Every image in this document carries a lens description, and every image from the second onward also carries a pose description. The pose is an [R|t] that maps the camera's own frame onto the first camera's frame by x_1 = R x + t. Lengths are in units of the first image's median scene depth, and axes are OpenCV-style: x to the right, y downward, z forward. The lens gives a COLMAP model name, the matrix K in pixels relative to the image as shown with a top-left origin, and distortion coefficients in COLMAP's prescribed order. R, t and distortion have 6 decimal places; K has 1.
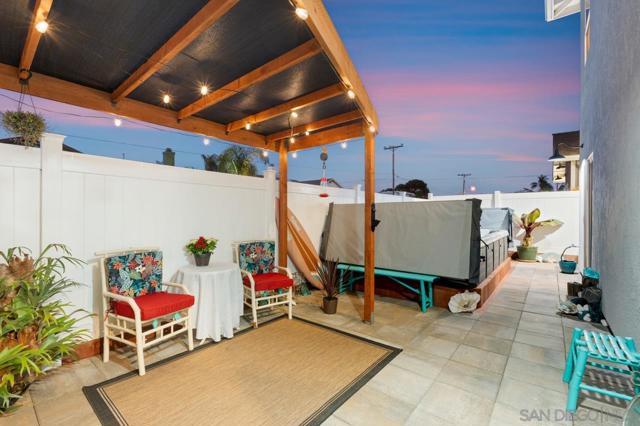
lens RADIAL K [[283.6, 0, 313.9], [0, 283.6, 216.4], [0, 0, 1]] dist [0.000474, -0.000425]
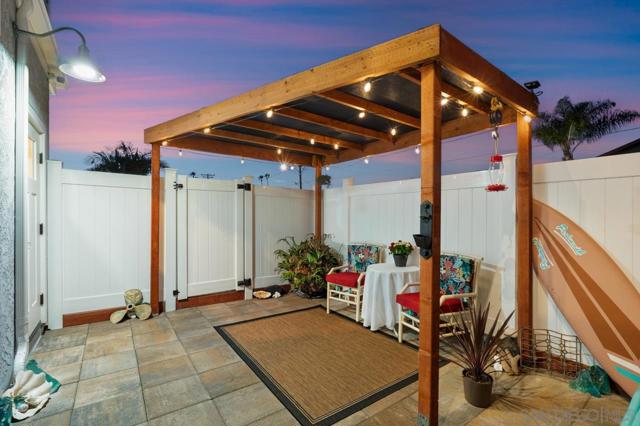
lens RADIAL K [[283.6, 0, 318.3], [0, 283.6, 216.4], [0, 0, 1]] dist [0.000474, -0.000425]
pose [[-0.243860, -0.009468, -0.969764, 0.901498], [-0.012352, 0.999902, -0.006656, -0.013177], [0.969732, 0.010355, -0.243953, 1.130916]]
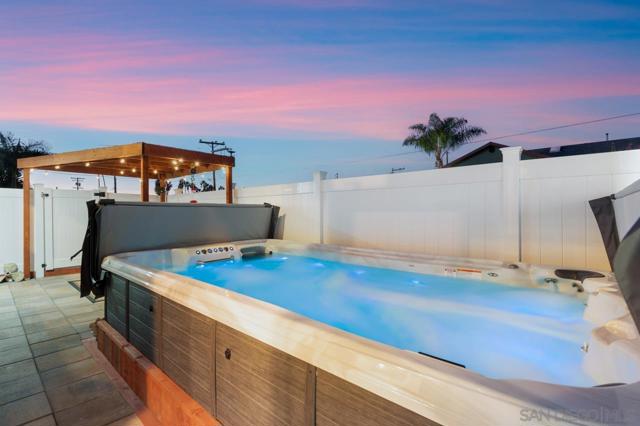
lens RADIAL K [[301.7, 0, 318.1], [0, 301.7, 210.3], [0, 0, 1]] dist [-0.000764, -0.000105]
pose [[-0.037375, -0.015803, -0.999176, 1.731830], [0.001133, 0.999874, -0.015856, -0.011299], [0.999301, -0.001725, -0.037353, 2.063717]]
